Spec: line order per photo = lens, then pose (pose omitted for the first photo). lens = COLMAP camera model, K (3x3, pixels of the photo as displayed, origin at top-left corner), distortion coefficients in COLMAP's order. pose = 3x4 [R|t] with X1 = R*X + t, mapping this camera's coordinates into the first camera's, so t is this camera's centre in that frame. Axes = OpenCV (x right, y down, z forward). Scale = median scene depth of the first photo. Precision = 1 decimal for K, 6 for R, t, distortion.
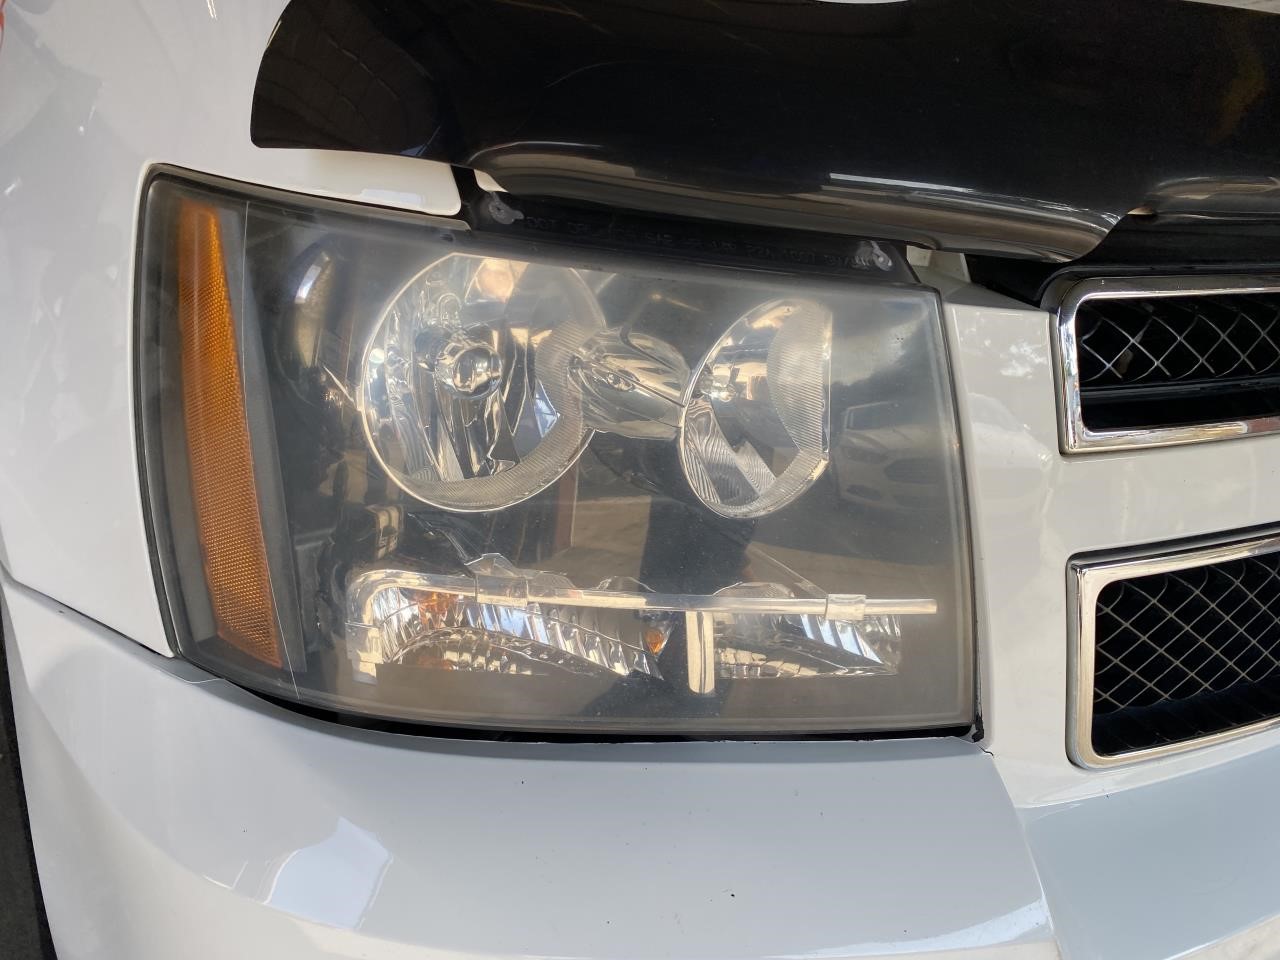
lens RADIAL K [[949.5, 0, 640.0], [0, 949.5, 480.0], [0, 0, 1]] dist [0.013681, -0.002049]
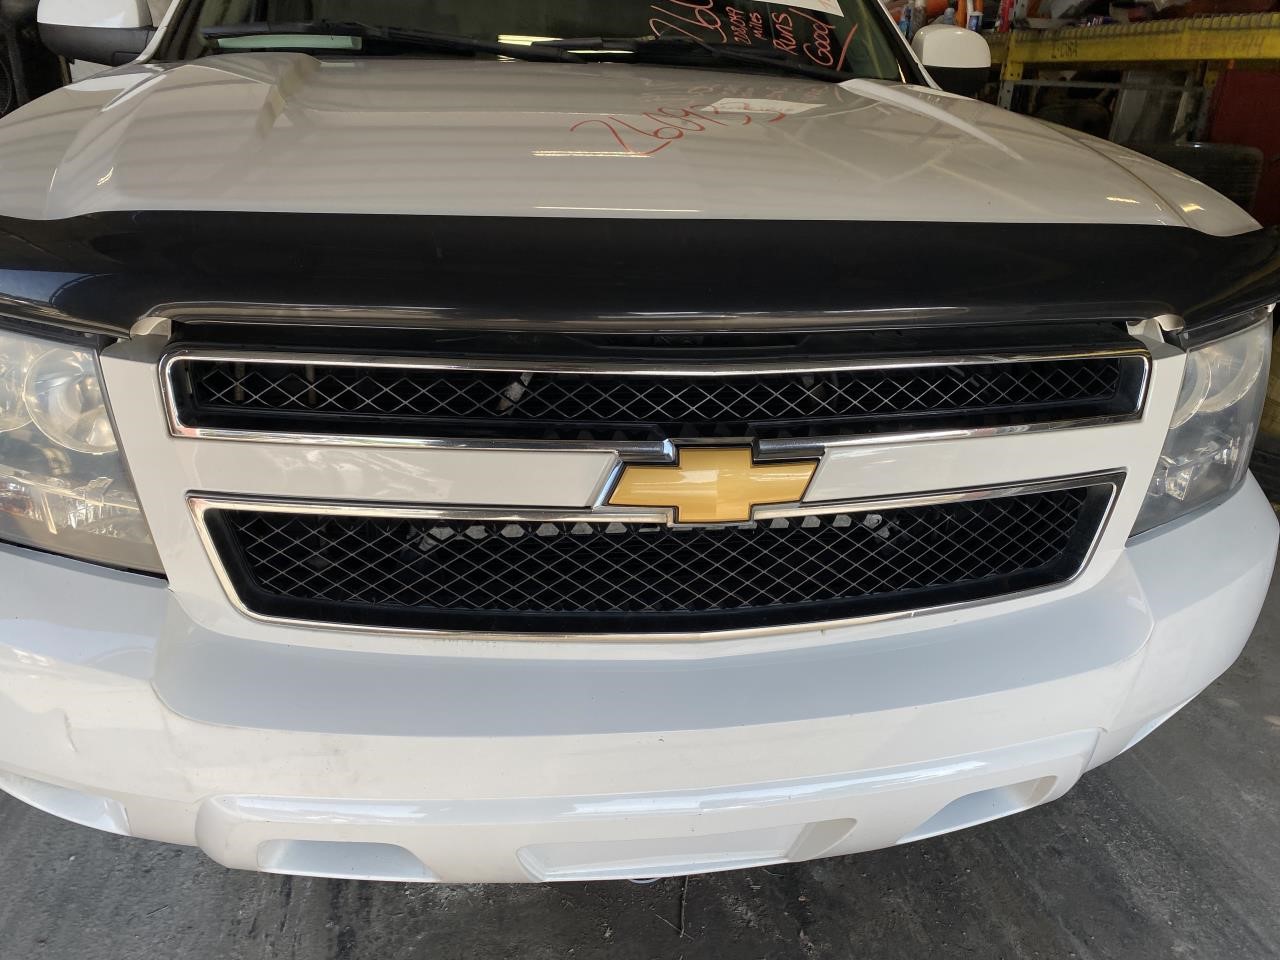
lens RADIAL K [[963.9, 0, 640.5], [0, 963.9, 492.2], [0, 0, 1]] dist [-0.002898, 0.004162]
pose [[0.913089, 0.138489, -0.383523, 2.067312], [-0.134774, 0.990197, 0.036689, -0.114829], [0.384844, 0.018189, 0.922802, -0.465644]]
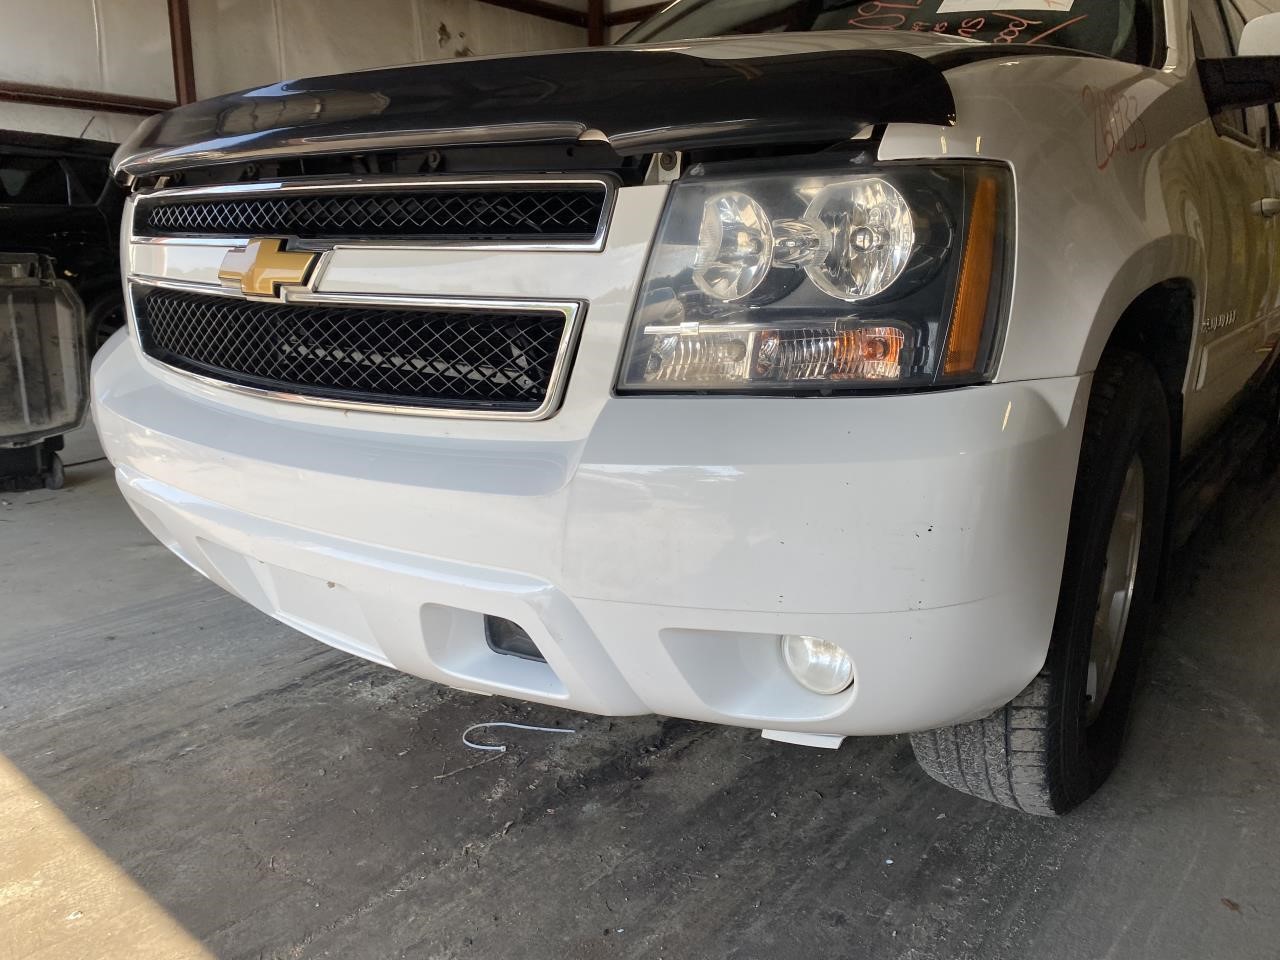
lens RADIAL K [[963.9, 0, 640.5], [0, 963.9, 492.2], [0, 0, 1]] dist [-0.002898, 0.004162]
pose [[0.342381, 0.170076, -0.924040, 4.469684], [-0.333712, 0.941368, 0.049617, 0.034036], [0.878300, 0.291376, 0.379063, 1.546651]]
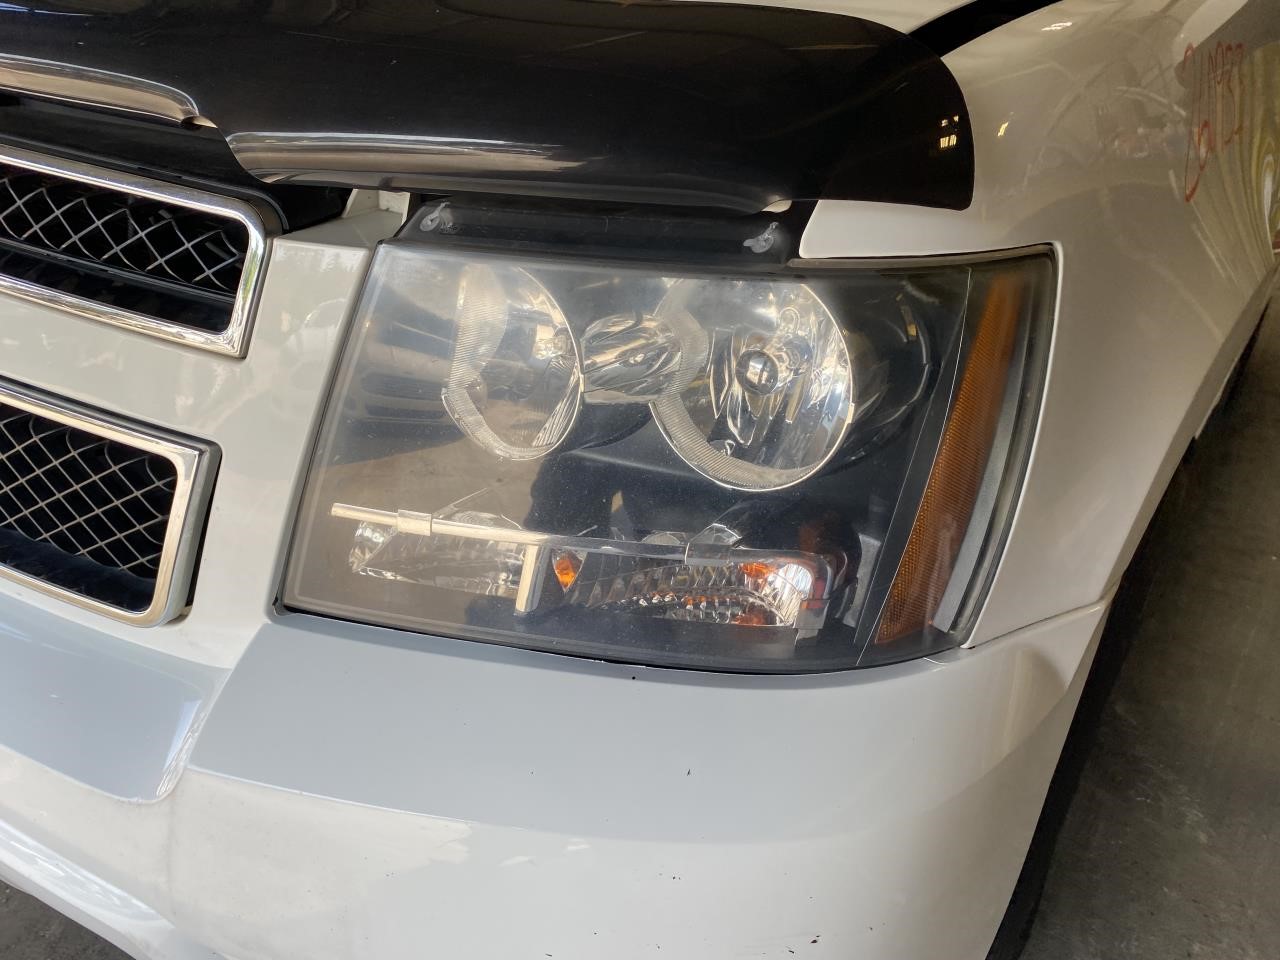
lens RADIAL K [[972.8, 0, 630.6], [0, 972.8, 476.1], [0, 0, 1]] dist [0.005156, -0.000402]
pose [[0.381703, 0.366720, -0.848422, 3.437690], [-0.414381, 0.888400, 0.197571, -0.652985], [0.826191, 0.276156, 0.491066, 2.016356]]
